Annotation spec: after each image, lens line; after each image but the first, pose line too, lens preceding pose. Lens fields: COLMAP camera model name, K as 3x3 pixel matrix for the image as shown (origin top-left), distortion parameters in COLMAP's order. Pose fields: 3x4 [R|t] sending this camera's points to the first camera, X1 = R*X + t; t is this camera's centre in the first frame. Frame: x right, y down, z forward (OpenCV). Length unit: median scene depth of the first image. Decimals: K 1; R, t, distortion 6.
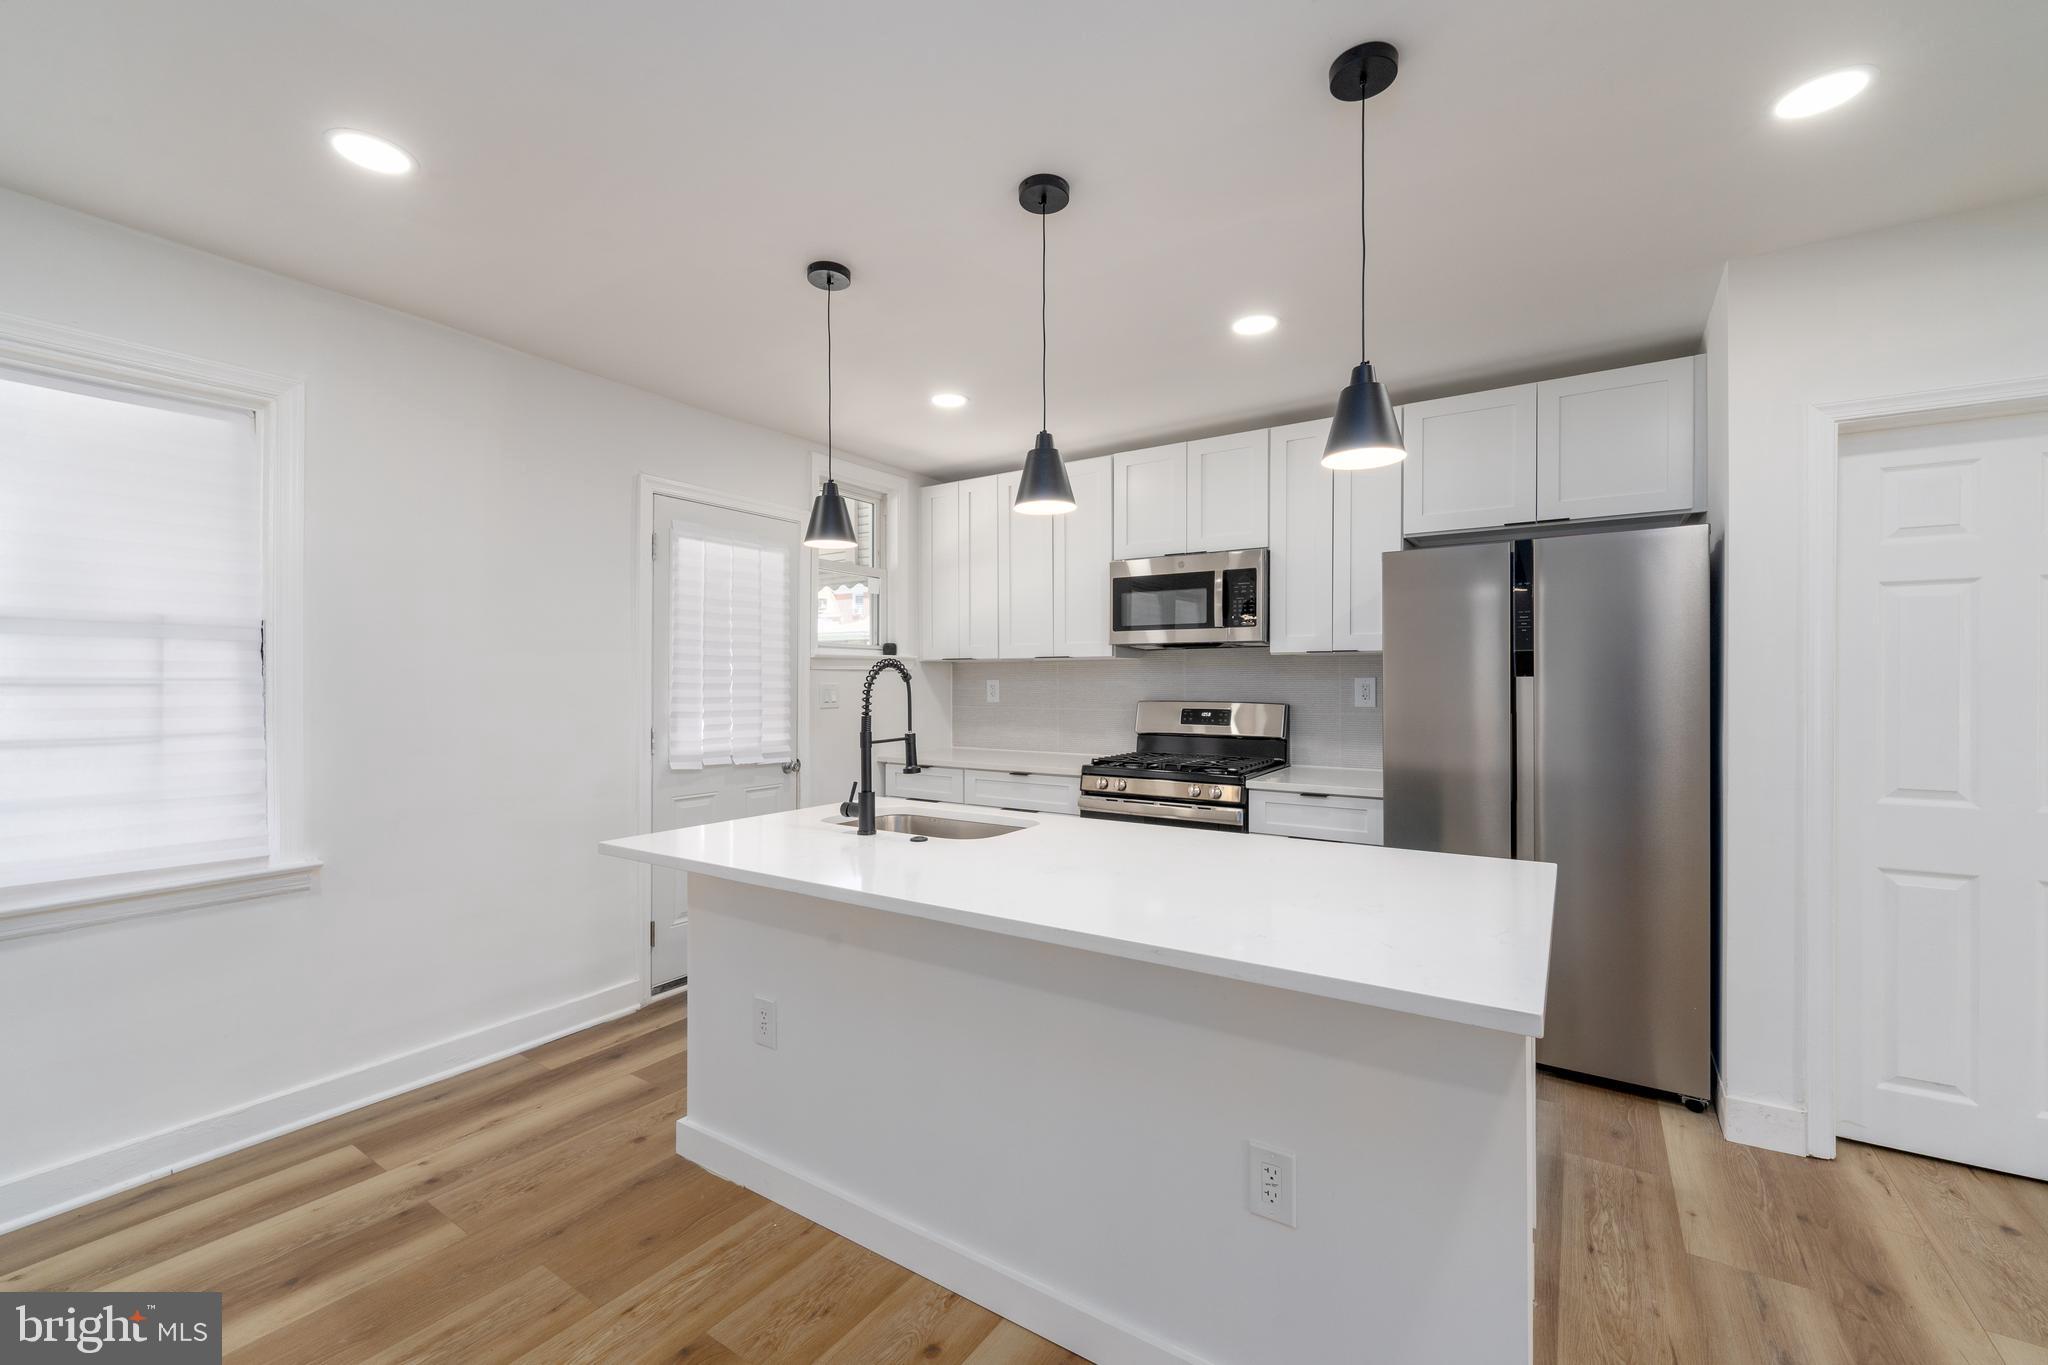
lens RADIAL K [[840.7, 0, 1020.7], [0, 840.7, 693.1], [0, 0, 1]] dist [0.000984, -0.000604]
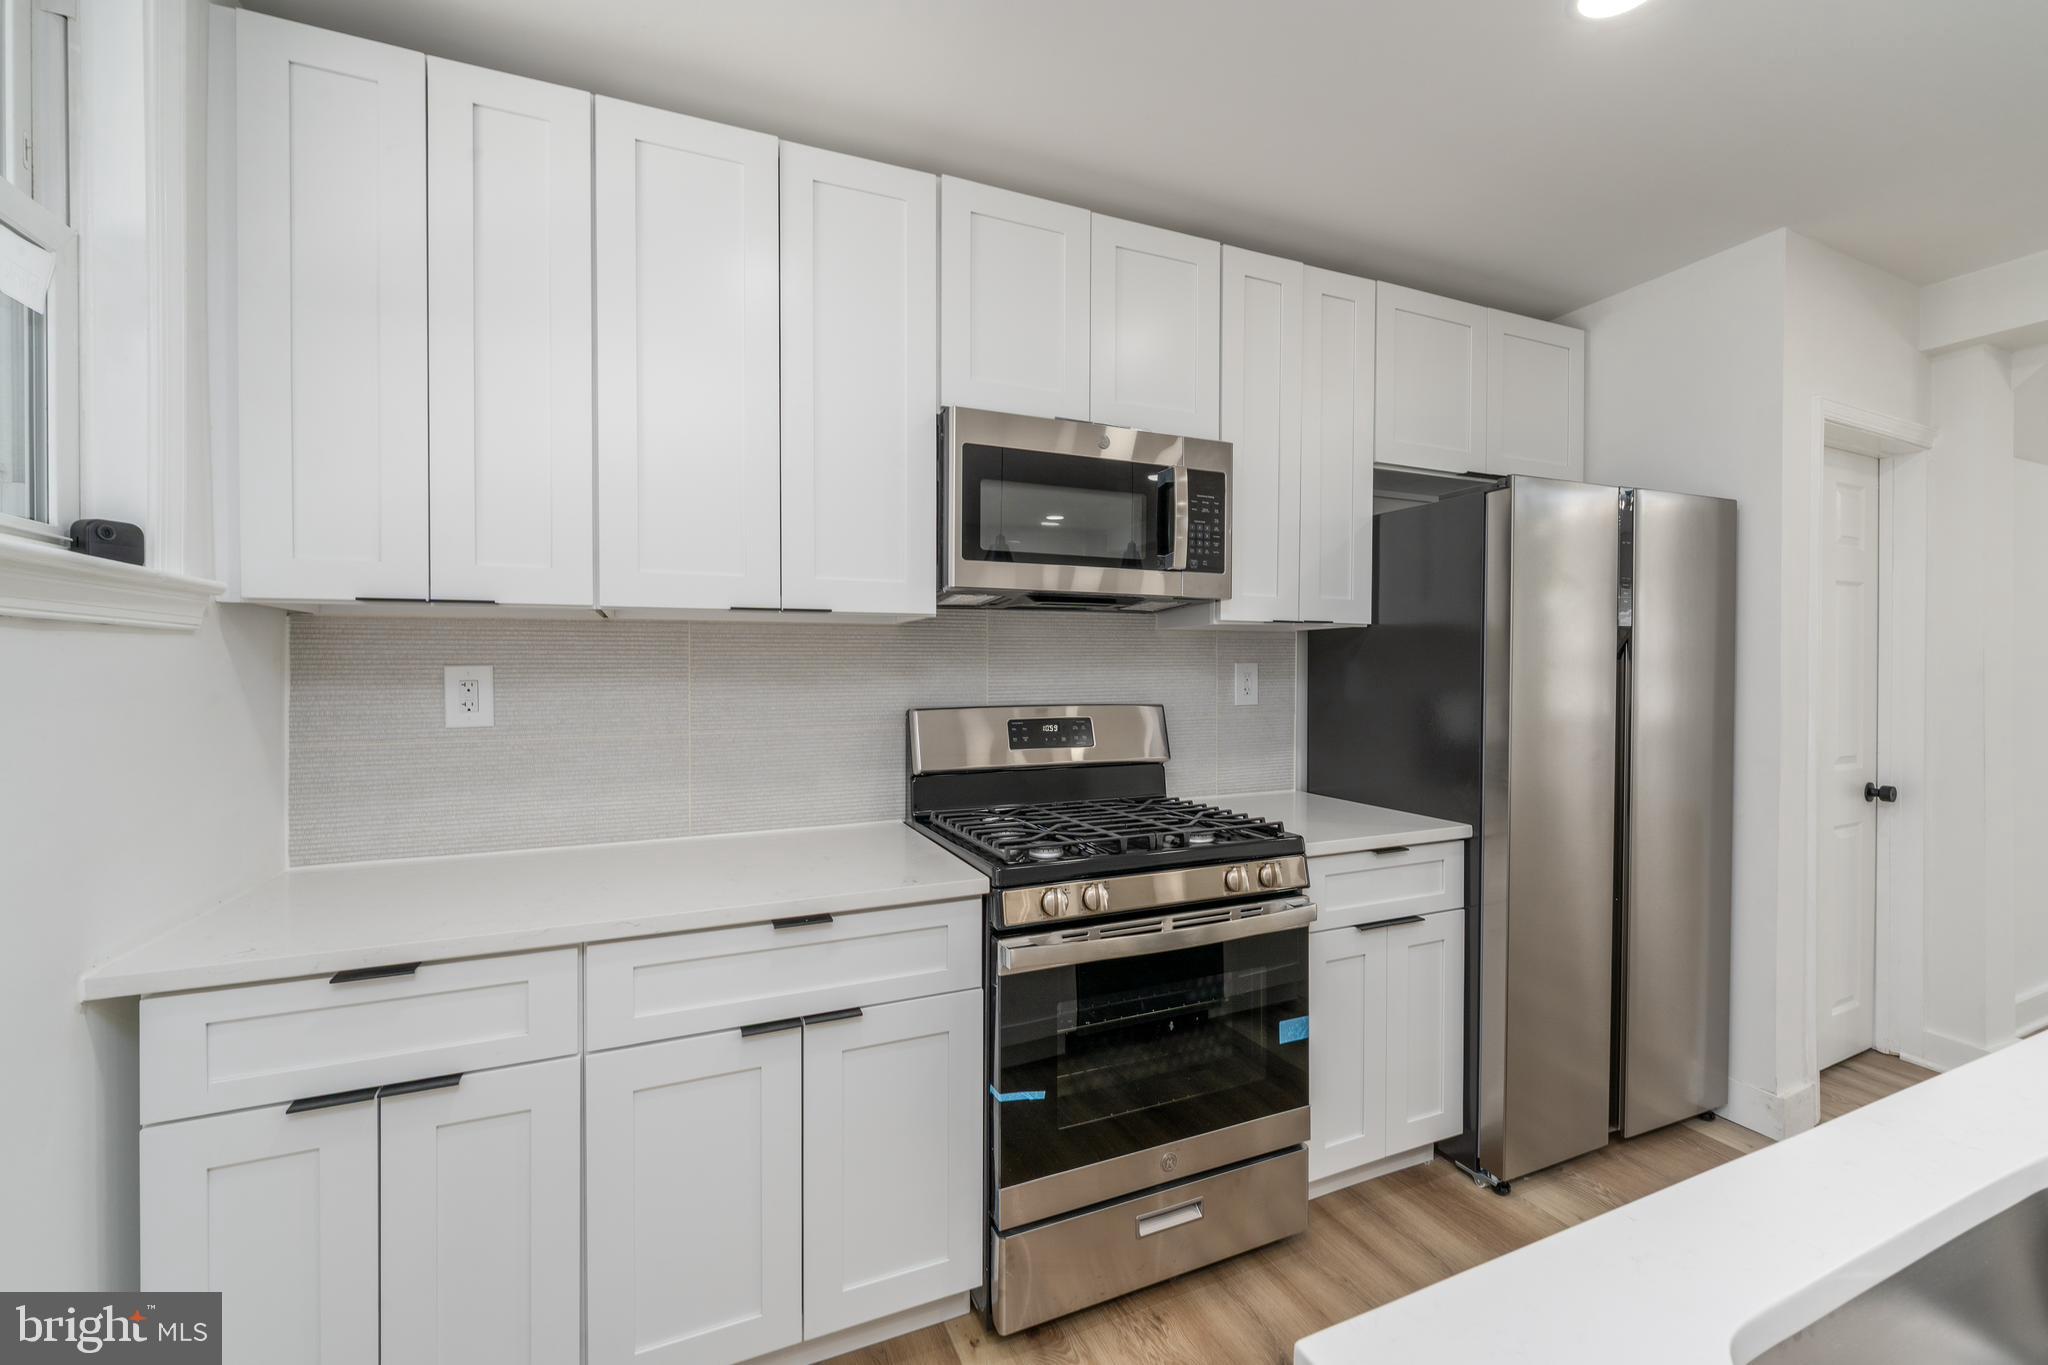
lens RADIAL K [[840.7, 0, 1033.6], [0, 840.7, 676.1], [0, 0, 1]] dist [0.000984, -0.000604]
pose [[0.552126, -0.003097, 0.833755, -0.279745], [0.015957, 0.999849, -0.006853, -0.006576], [-0.833608, 0.017088, 0.552092, 0.803322]]
